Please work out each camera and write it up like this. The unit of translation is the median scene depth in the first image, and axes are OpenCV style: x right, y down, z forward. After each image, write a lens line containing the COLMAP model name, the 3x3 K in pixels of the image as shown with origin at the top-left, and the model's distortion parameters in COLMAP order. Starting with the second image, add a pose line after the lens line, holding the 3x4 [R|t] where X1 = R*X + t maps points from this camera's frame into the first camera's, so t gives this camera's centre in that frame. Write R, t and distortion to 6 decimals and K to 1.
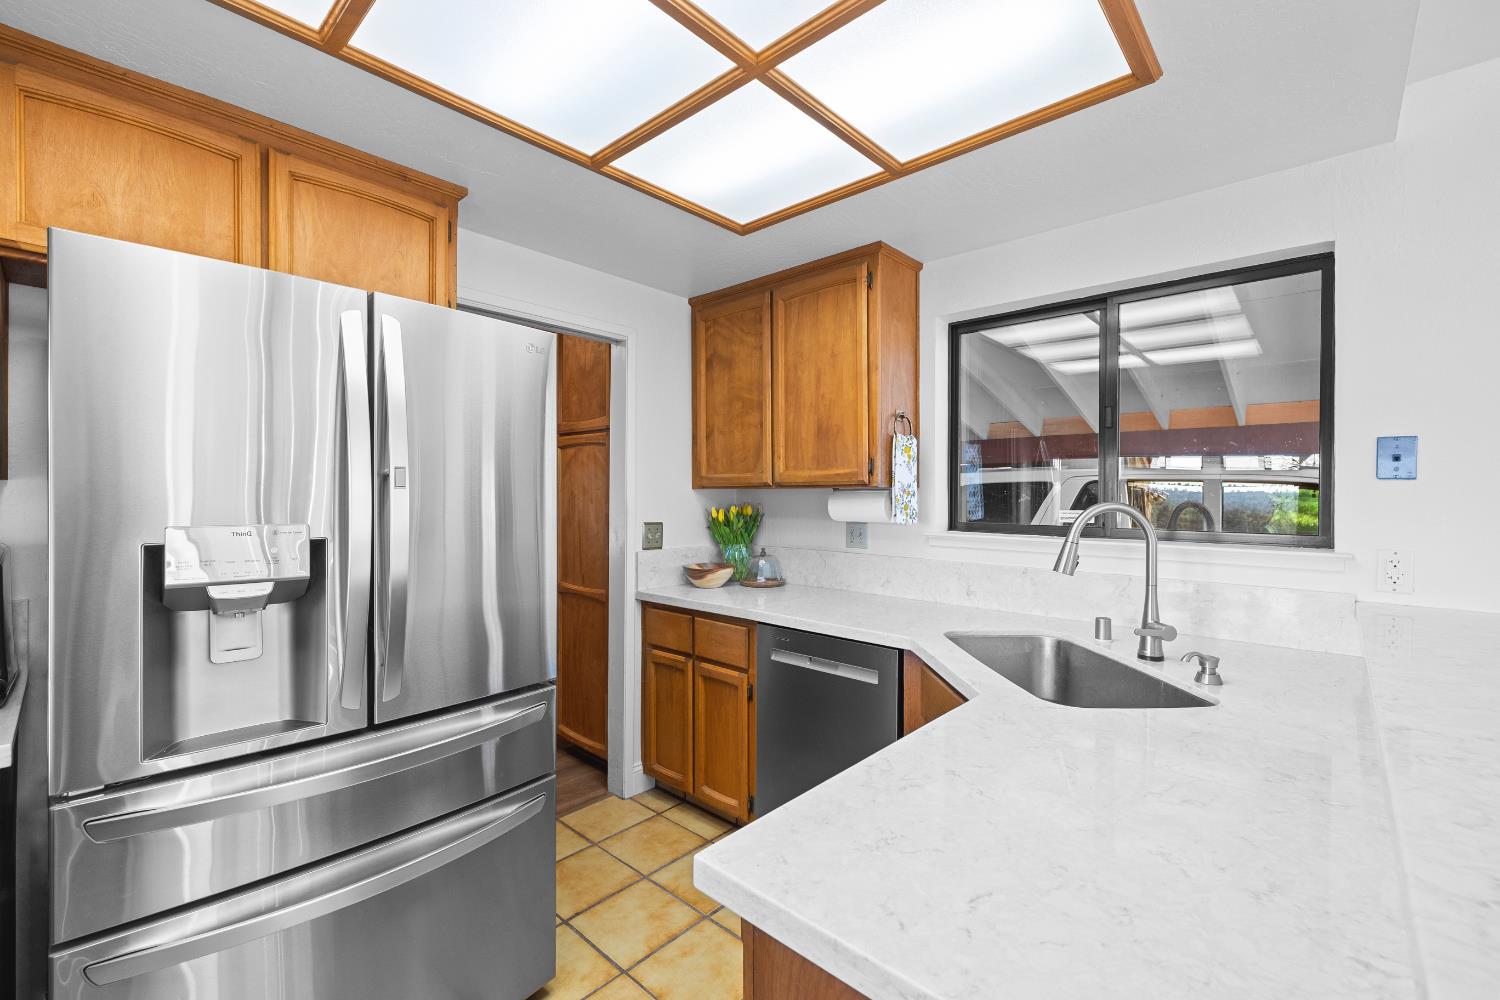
lens RADIAL K [[632.5, 0, 751.6], [0, 632.5, 498.4], [0, 0, 1]] dist [0.001482, 0.000375]
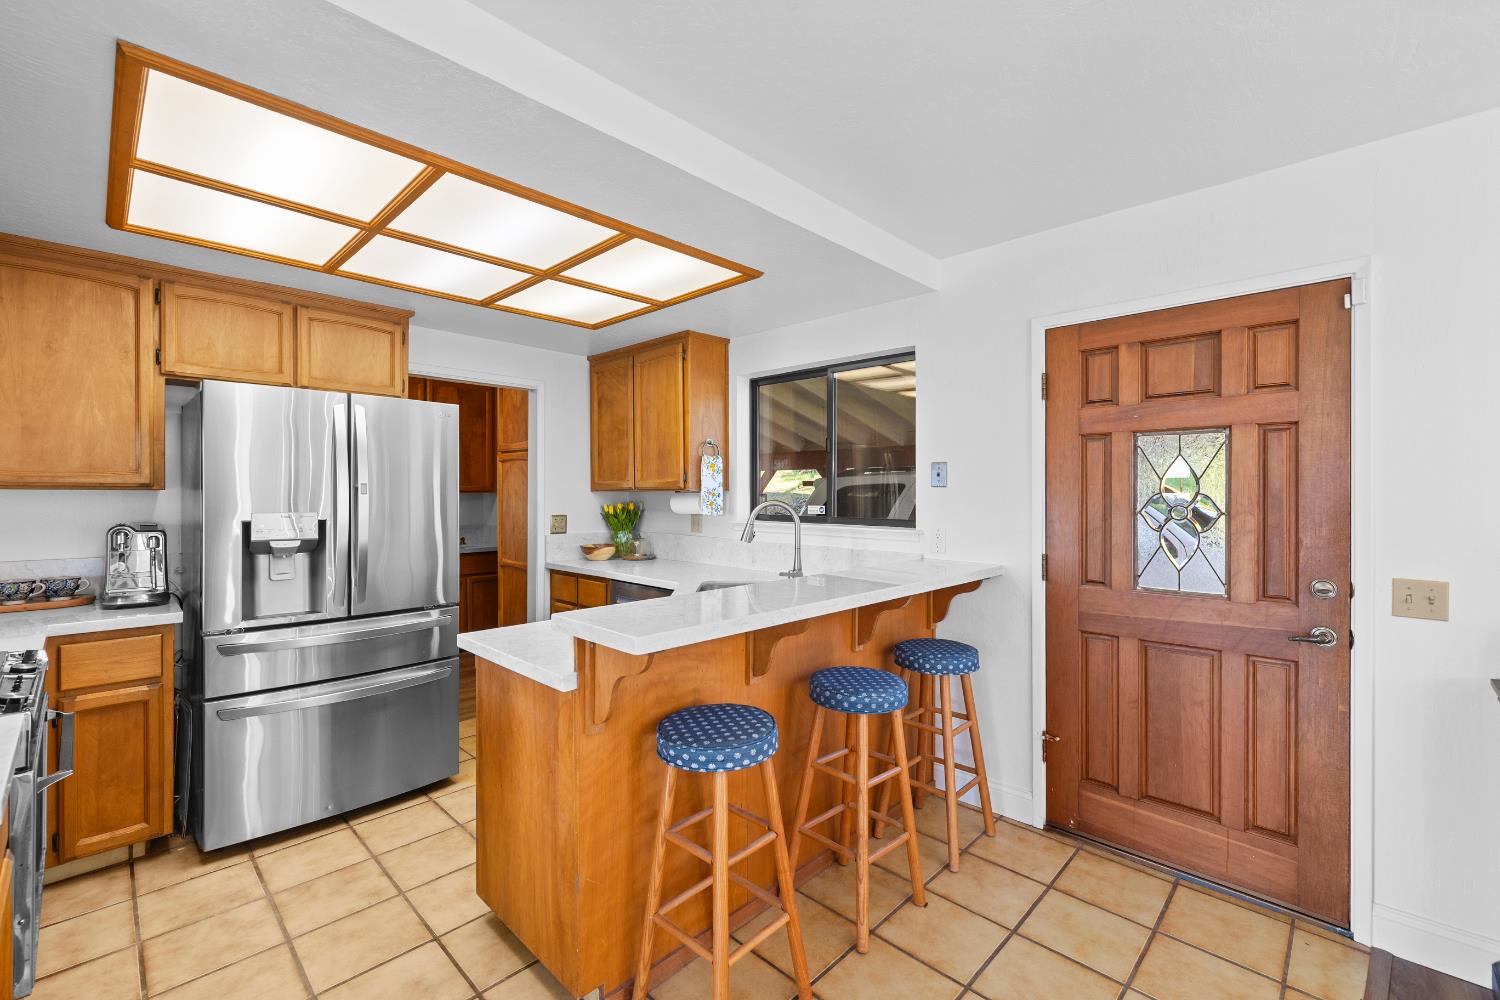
lens RADIAL K [[633.9, 0, 752.9], [0, 633.9, 496.4], [0, 0, 1]] dist [-0.000986, -0.000134]
pose [[0.999694, -0.001952, -0.024664, 0.386184], [0.001971, 0.999998, 0.000734, -0.004864], [0.024662, -0.000782, 0.999696, -0.515370]]
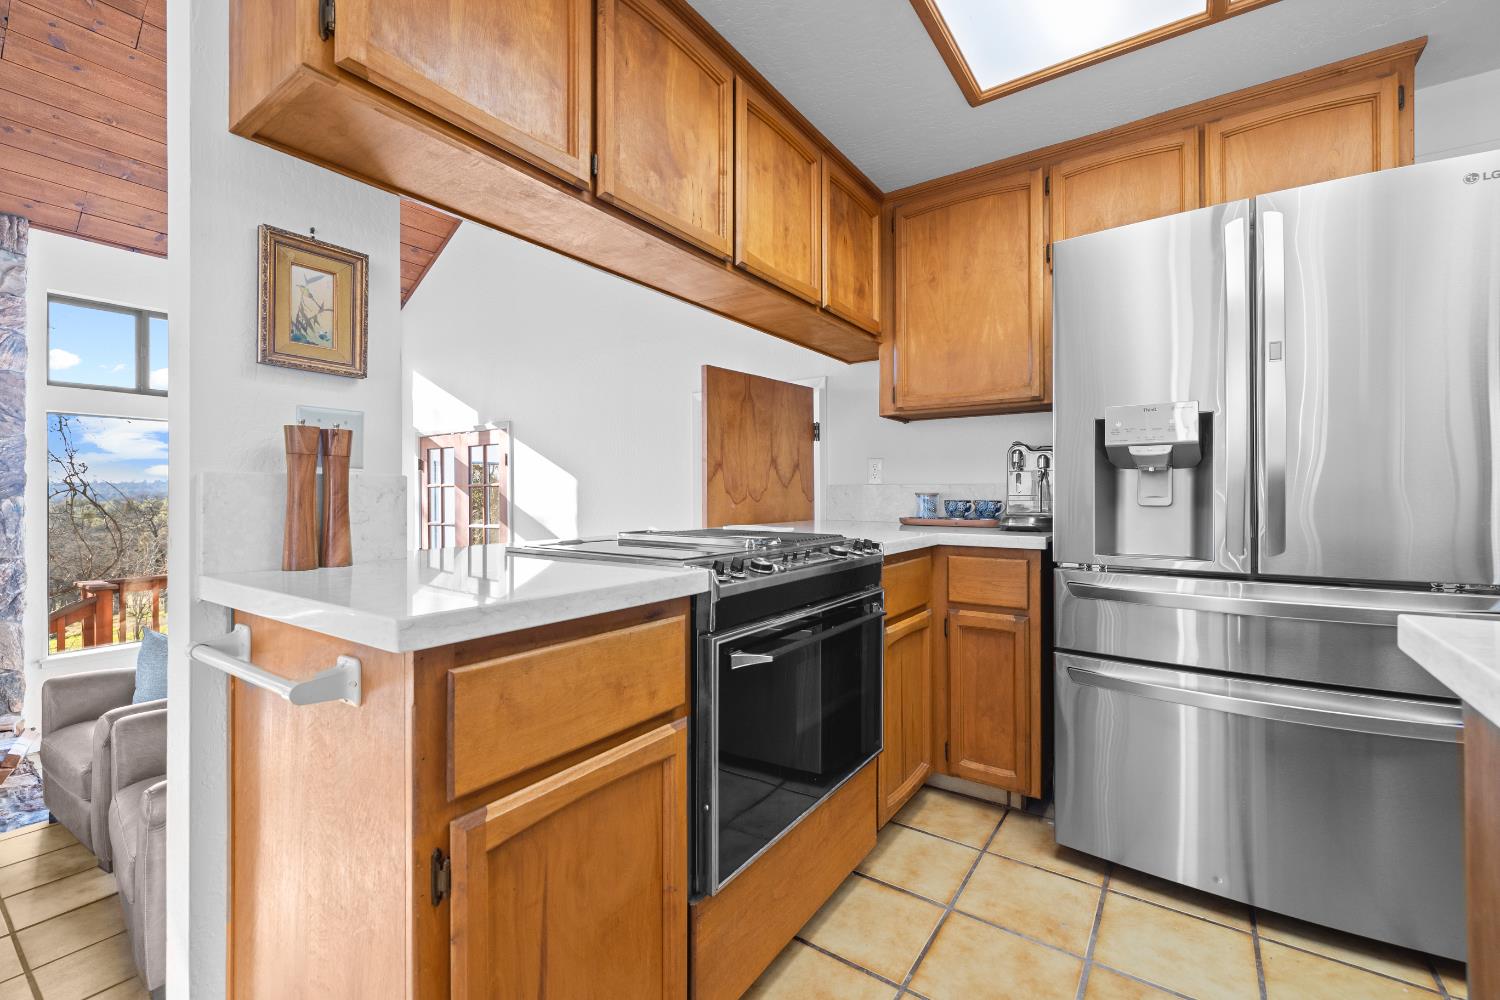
lens RADIAL K [[628.1, 0, 769.4], [0, 628.1, 489.8], [0, 0, 1]] dist [0.001404, 0.000213]
pose [[0.148815, -0.010123, -0.988813, 0.221911], [-0.003194, 0.999937, -0.010718, 0.124228], [0.988860, 0.004753, 0.148774, -0.021742]]
